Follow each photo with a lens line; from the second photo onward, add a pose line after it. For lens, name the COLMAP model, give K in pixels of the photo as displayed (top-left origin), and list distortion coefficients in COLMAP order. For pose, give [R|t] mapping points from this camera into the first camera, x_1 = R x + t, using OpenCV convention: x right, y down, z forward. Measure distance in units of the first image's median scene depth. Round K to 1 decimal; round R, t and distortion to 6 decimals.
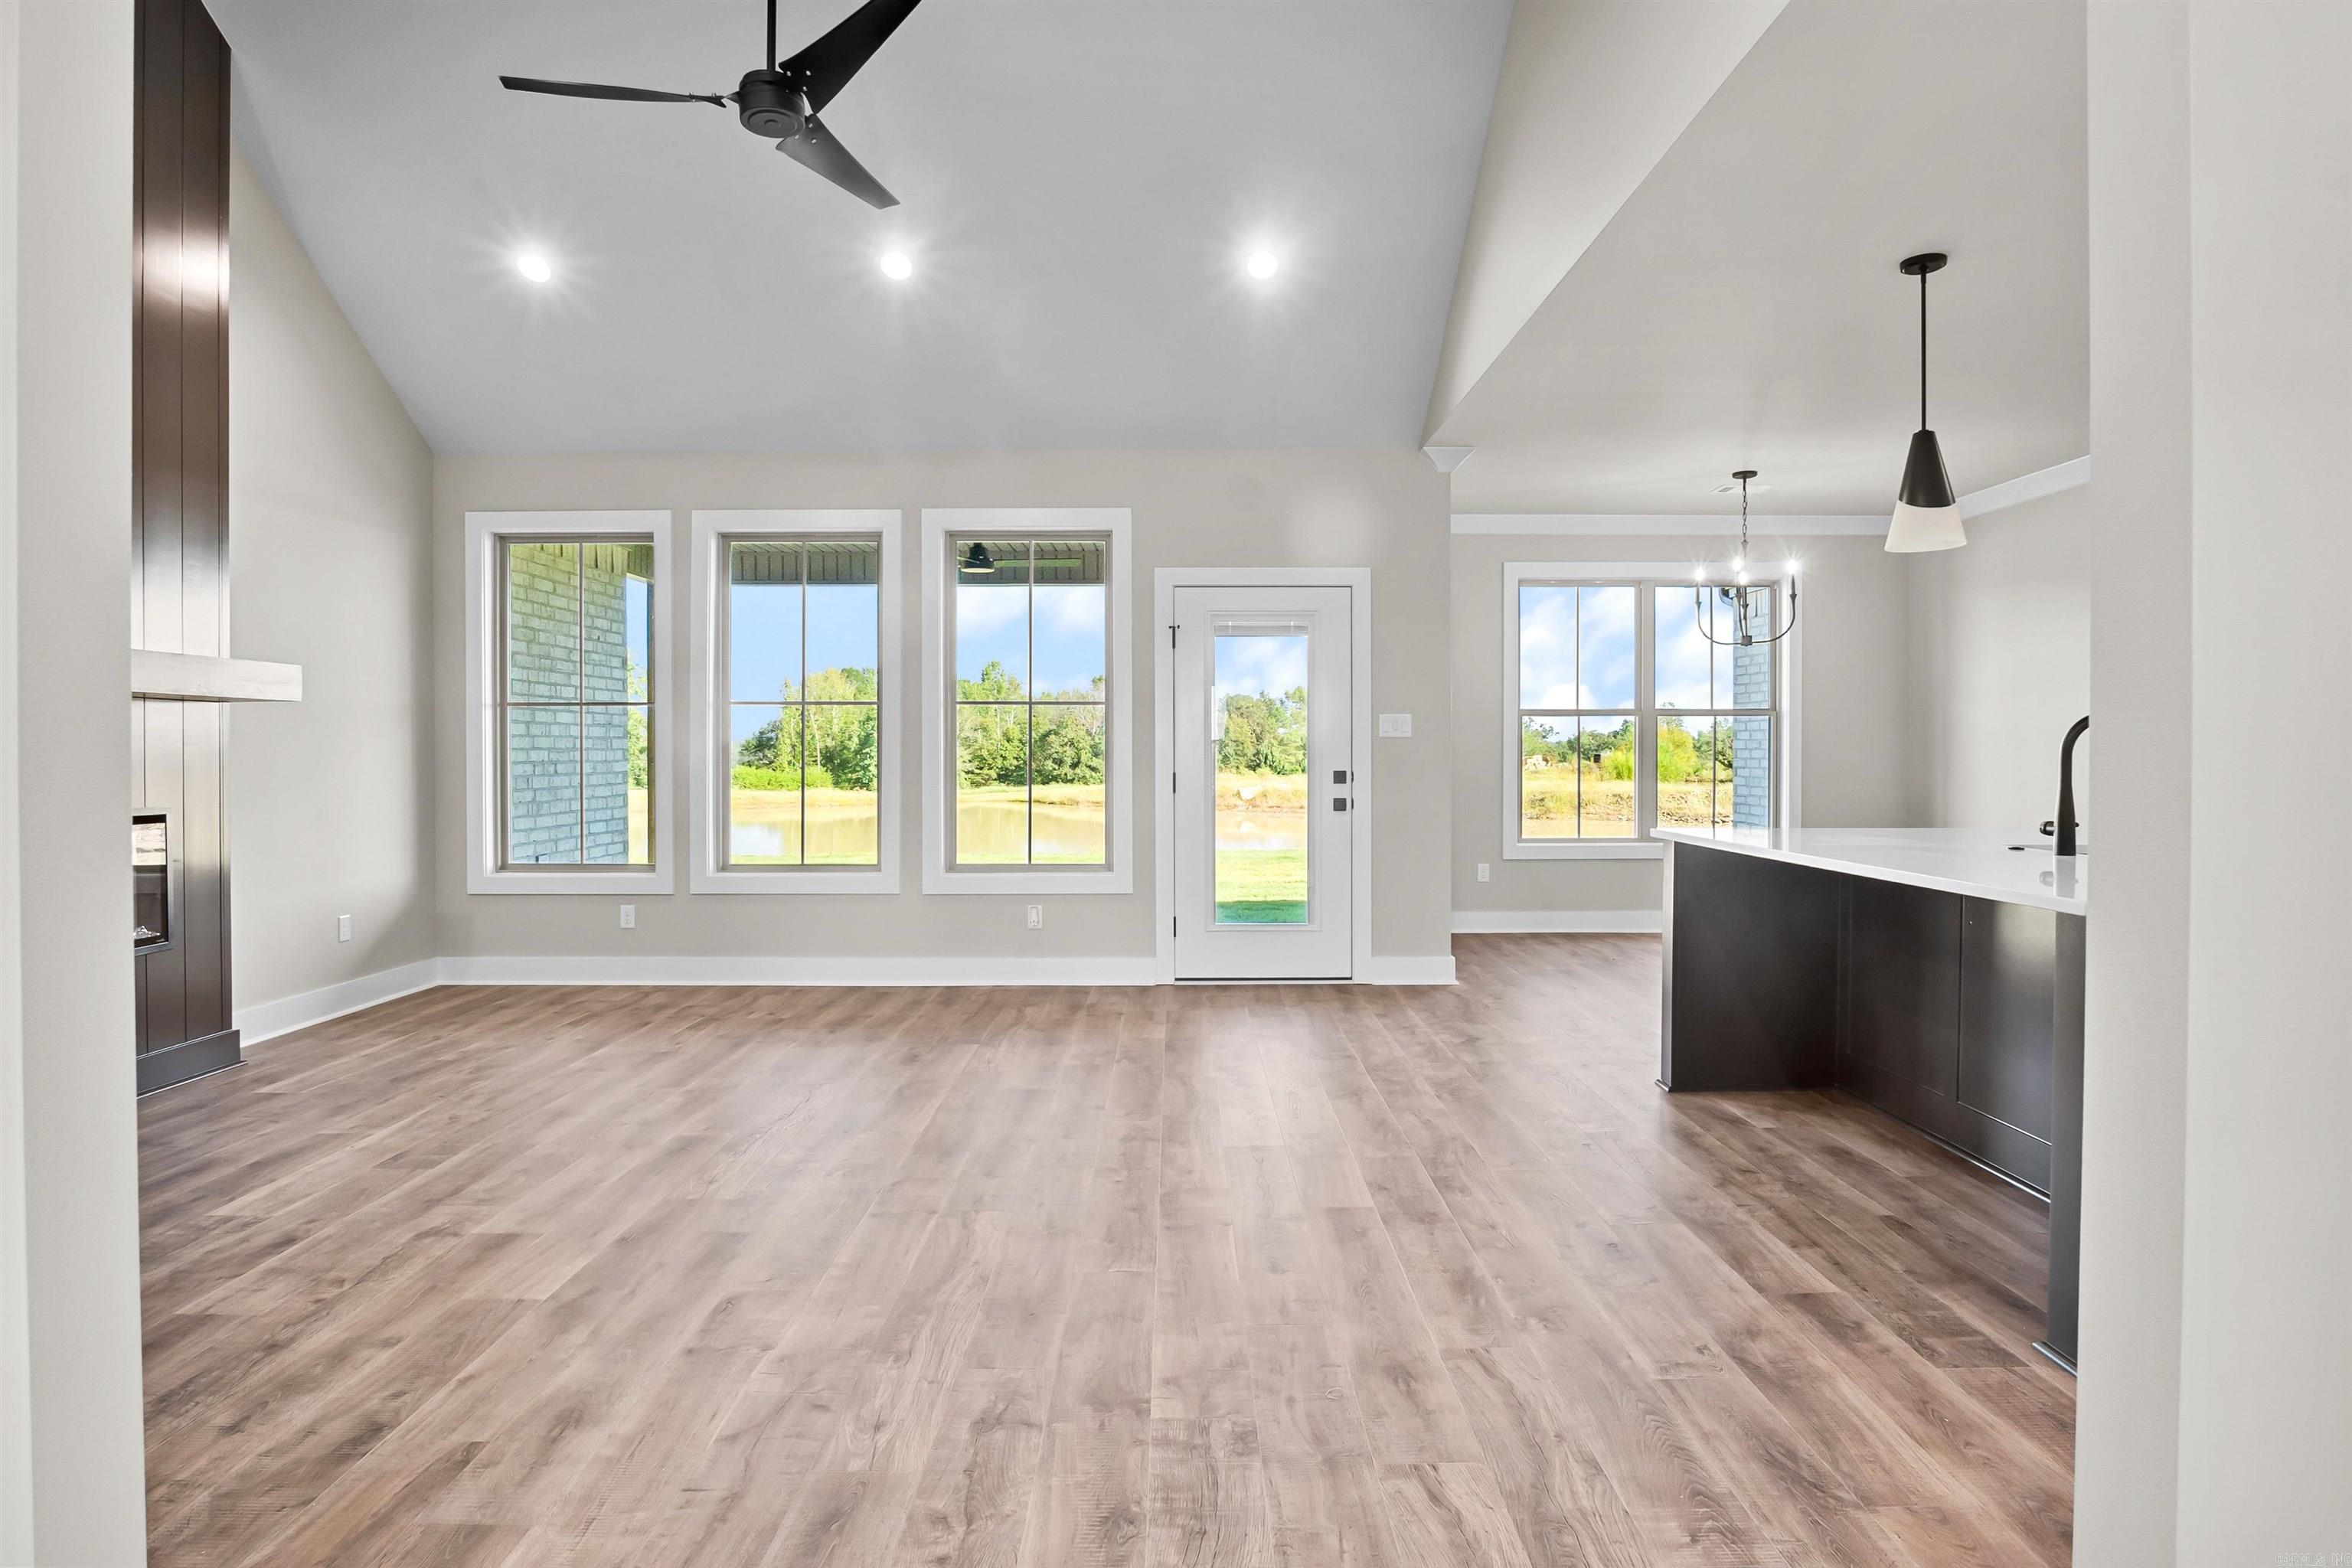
lens RADIAL K [[1264.3, 0, 1174.5], [0, 1264.3, 763.4], [0, 0, 1]] dist [-0.034974, 0.009777]
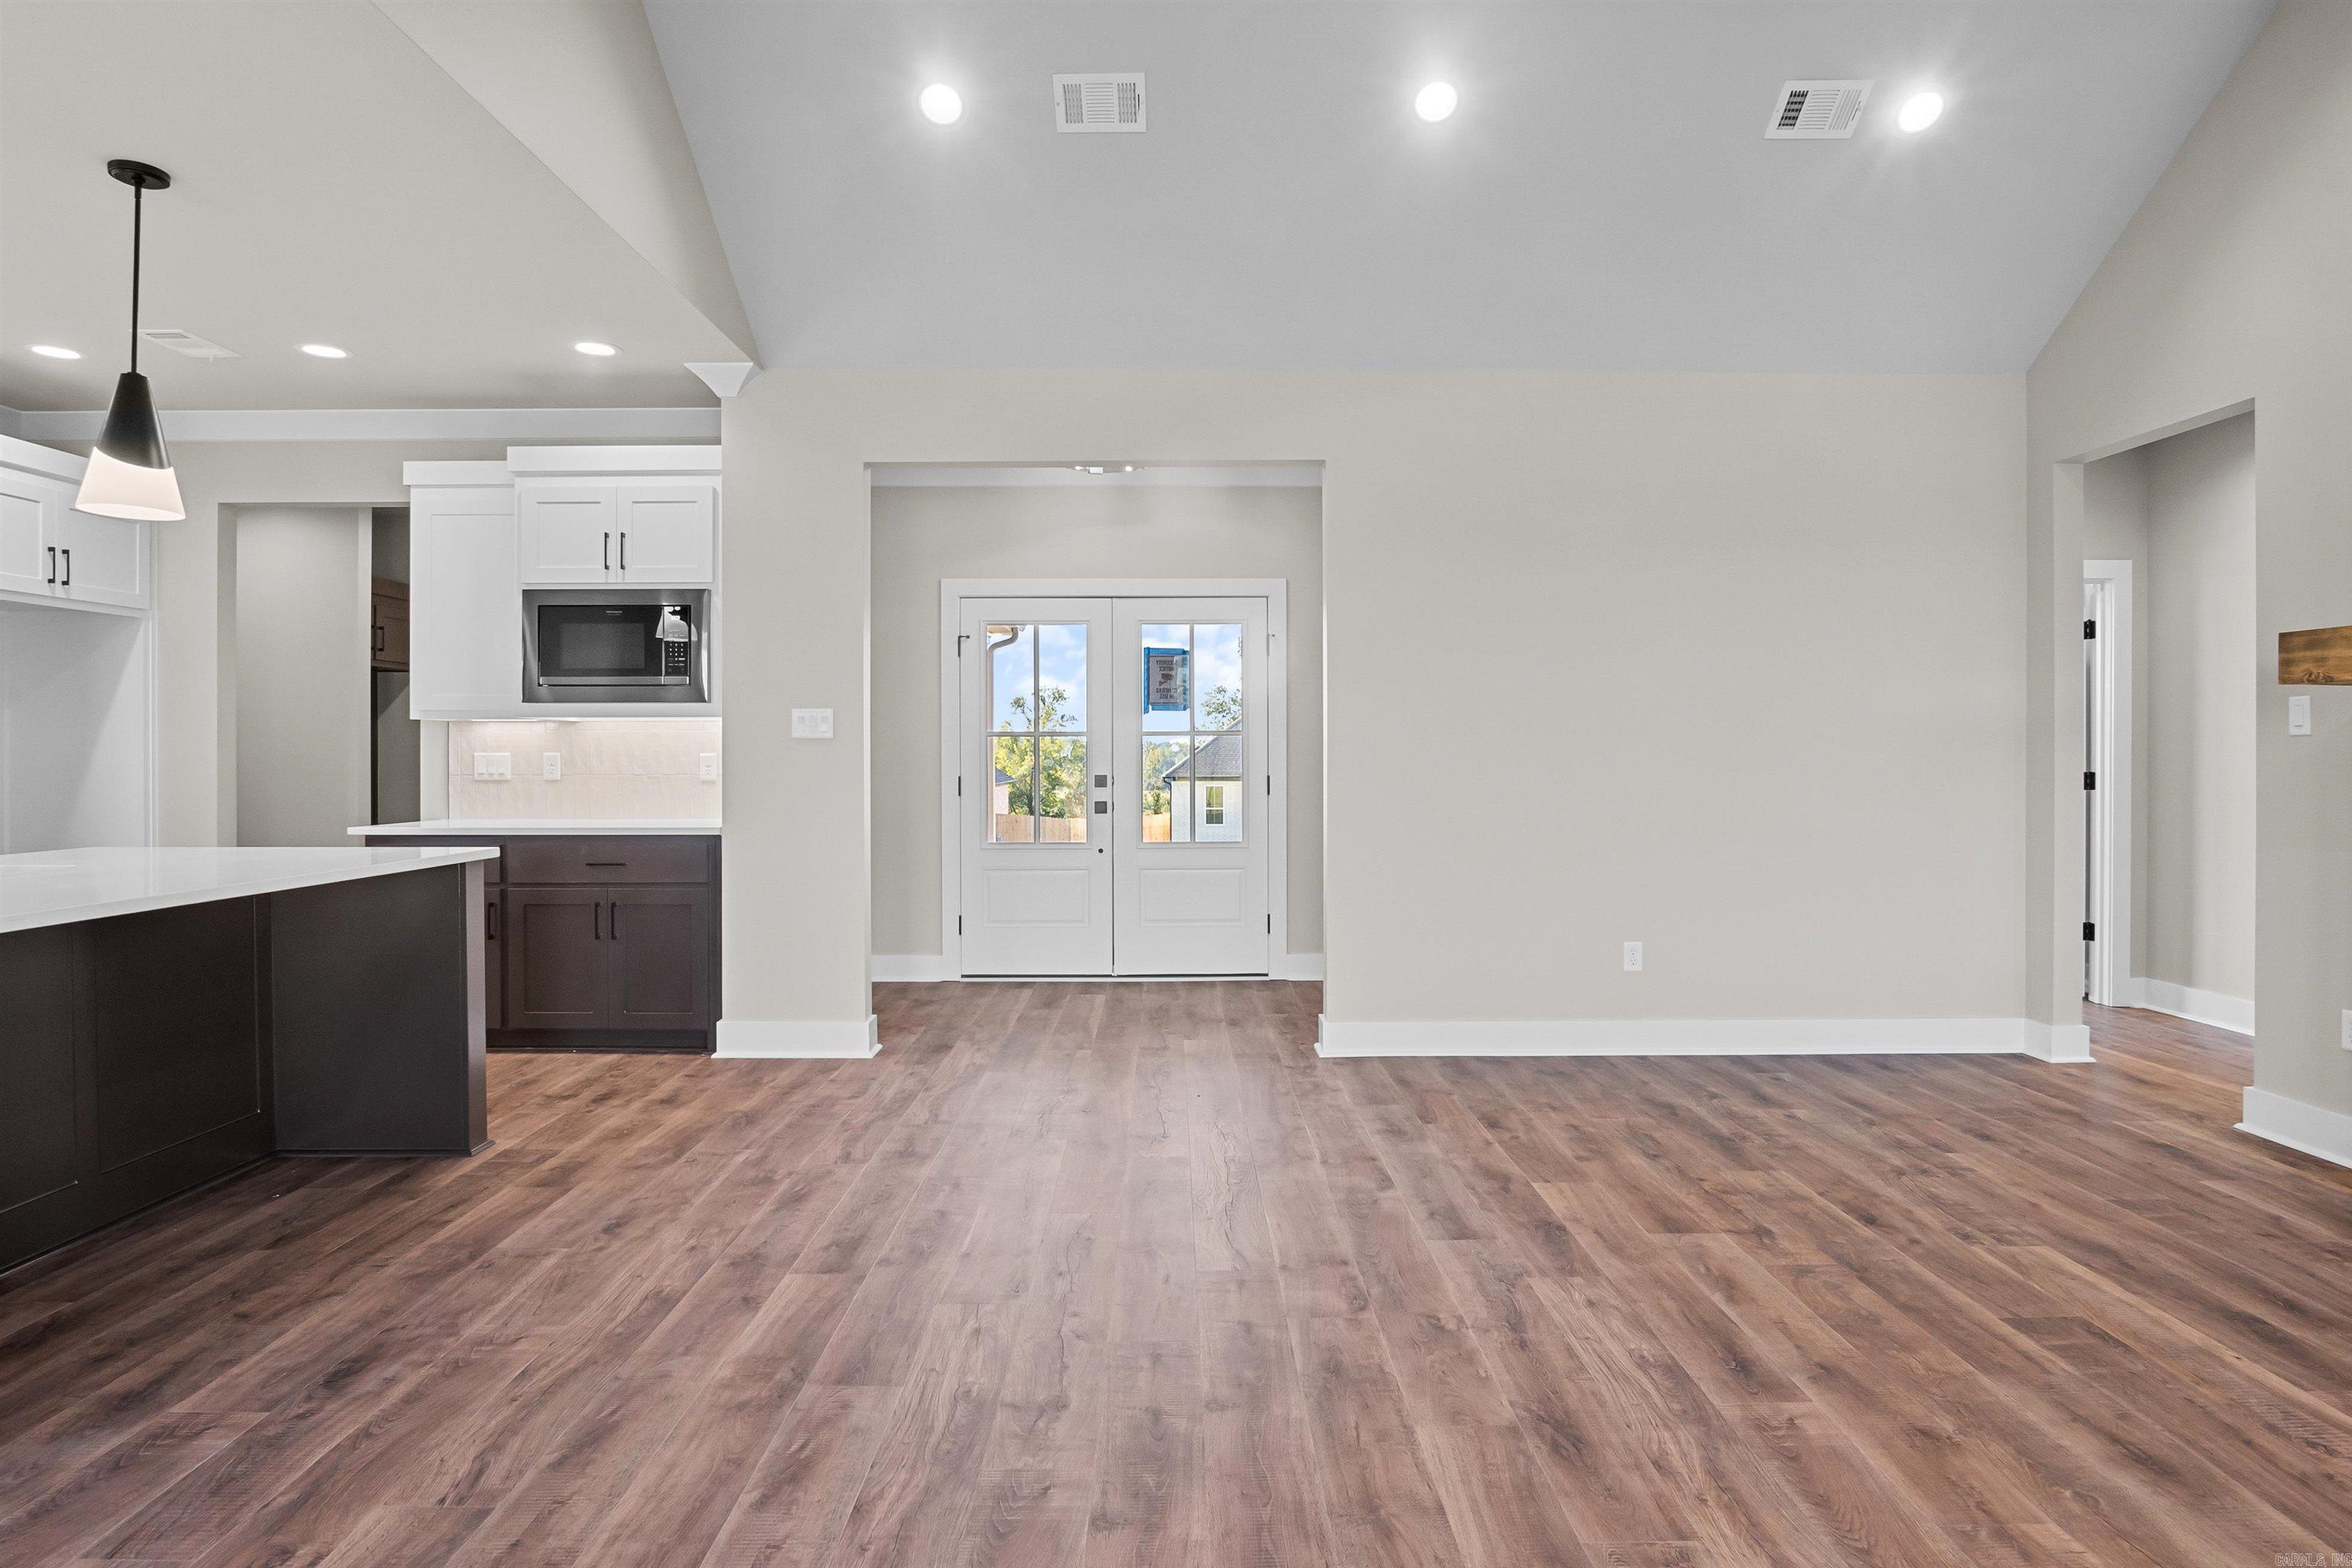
lens RADIAL K [[1264.3, 0, 1175.4], [0, 1264.3, 755.9], [0, 0, 1]] dist [-0.034974, 0.009777]
pose [[-0.999982, 0.000228, -0.006059, -0.094938], [0.000161, 0.999940, 0.010998, -0.017691], [0.006061, 0.010996, -0.999921, 1.654050]]
